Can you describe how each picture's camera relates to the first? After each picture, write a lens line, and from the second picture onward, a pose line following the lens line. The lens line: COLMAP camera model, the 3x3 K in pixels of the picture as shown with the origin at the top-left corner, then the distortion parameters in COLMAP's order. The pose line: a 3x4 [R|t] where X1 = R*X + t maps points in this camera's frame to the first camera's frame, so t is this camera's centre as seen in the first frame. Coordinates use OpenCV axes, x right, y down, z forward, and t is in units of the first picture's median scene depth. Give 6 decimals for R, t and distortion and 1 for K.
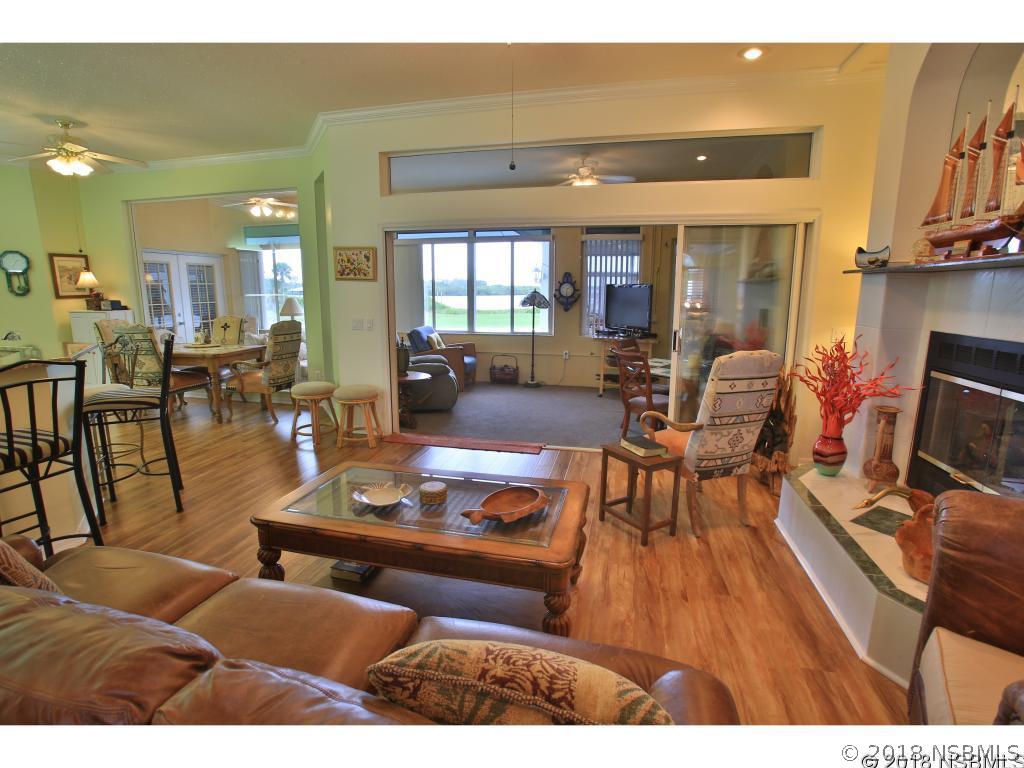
lens RADIAL K [[496.6, 0, 502.4], [0, 496.6, 378.5], [0, 0, 1]] dist [-0.064539, 0.025103]
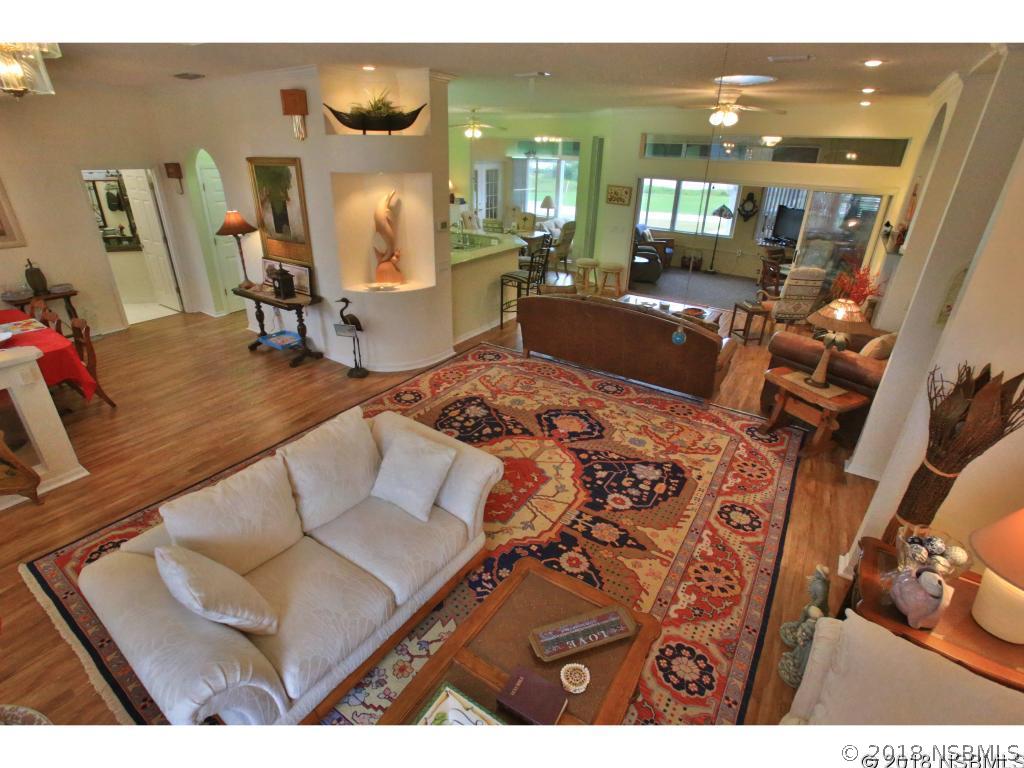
lens RADIAL K [[496.6, 0, 502.7], [0, 496.6, 375.7], [0, 0, 1]] dist [-0.064539, 0.025103]
pose [[0.938401, 0.162027, -0.305206, -0.026081], [-0.083252, 0.963246, 0.255394, -0.011842], [0.335369, -0.214253, 0.917400, -0.642462]]
